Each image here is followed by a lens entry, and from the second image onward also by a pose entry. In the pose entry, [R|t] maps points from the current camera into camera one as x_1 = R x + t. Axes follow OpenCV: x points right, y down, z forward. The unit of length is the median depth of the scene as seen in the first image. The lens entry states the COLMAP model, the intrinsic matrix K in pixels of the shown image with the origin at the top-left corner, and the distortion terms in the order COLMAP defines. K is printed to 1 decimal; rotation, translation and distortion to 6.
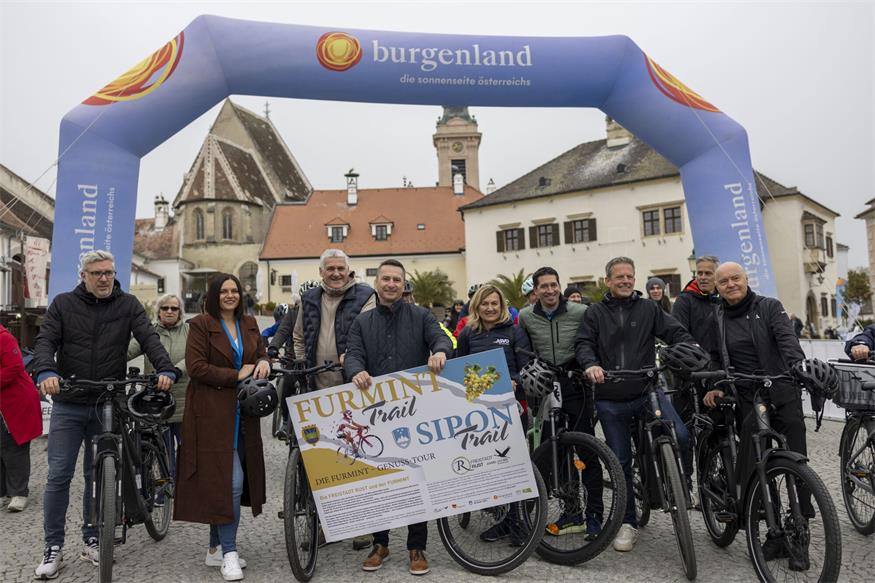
lens RADIAL K [[860.5, 0, 420.2], [0, 860.5, 293.6], [0, 0, 1]] dist [0.044342, 0.000000]
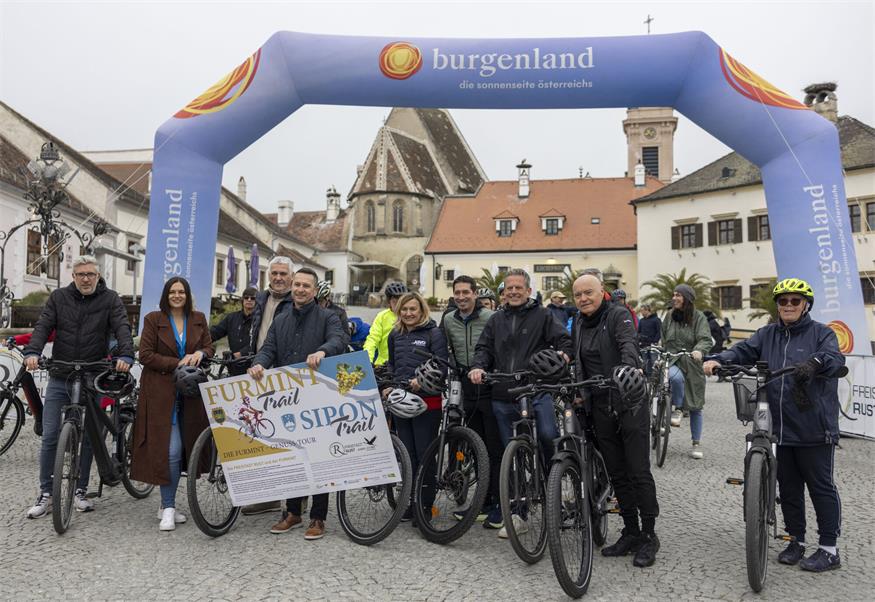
lens RADIAL K [[912.3, 0, 399.4], [0, 912.3, 293.9], [0, 0, 1]] dist [0.004725, 0.000000]
pose [[0.970368, 0.025975, -0.240231, 0.065740], [-0.024517, 0.999658, 0.009057, -0.003406], [0.240384, -0.002899, 0.970674, -0.025615]]
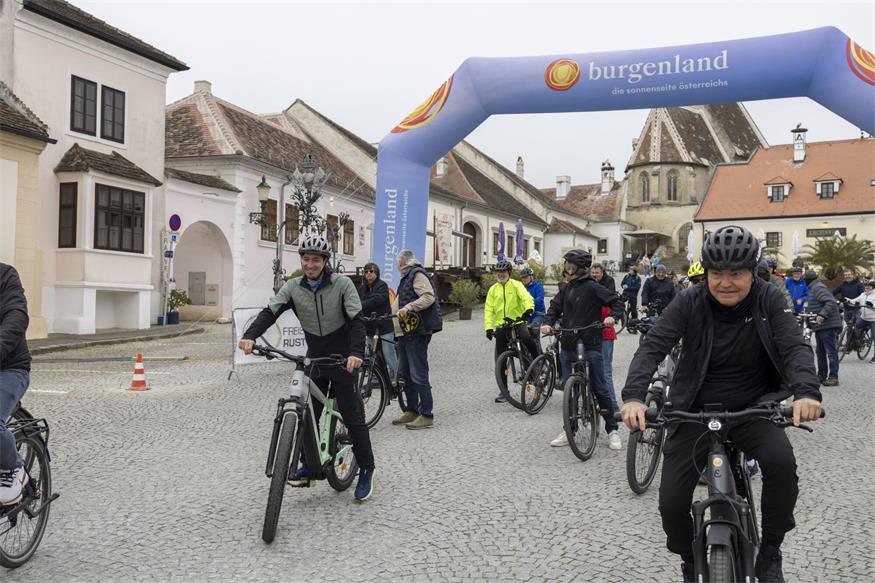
lens RADIAL K [[860.5, 0, 440.7], [0, 860.5, 293.1], [0, 0, 1]] dist [0.044342, 0.000000]
pose [[0.858491, 0.031155, -0.511881, 0.152876], [-0.005363, 0.998644, 0.051786, -0.009779], [0.512800, -0.041713, 0.857494, -0.070258]]
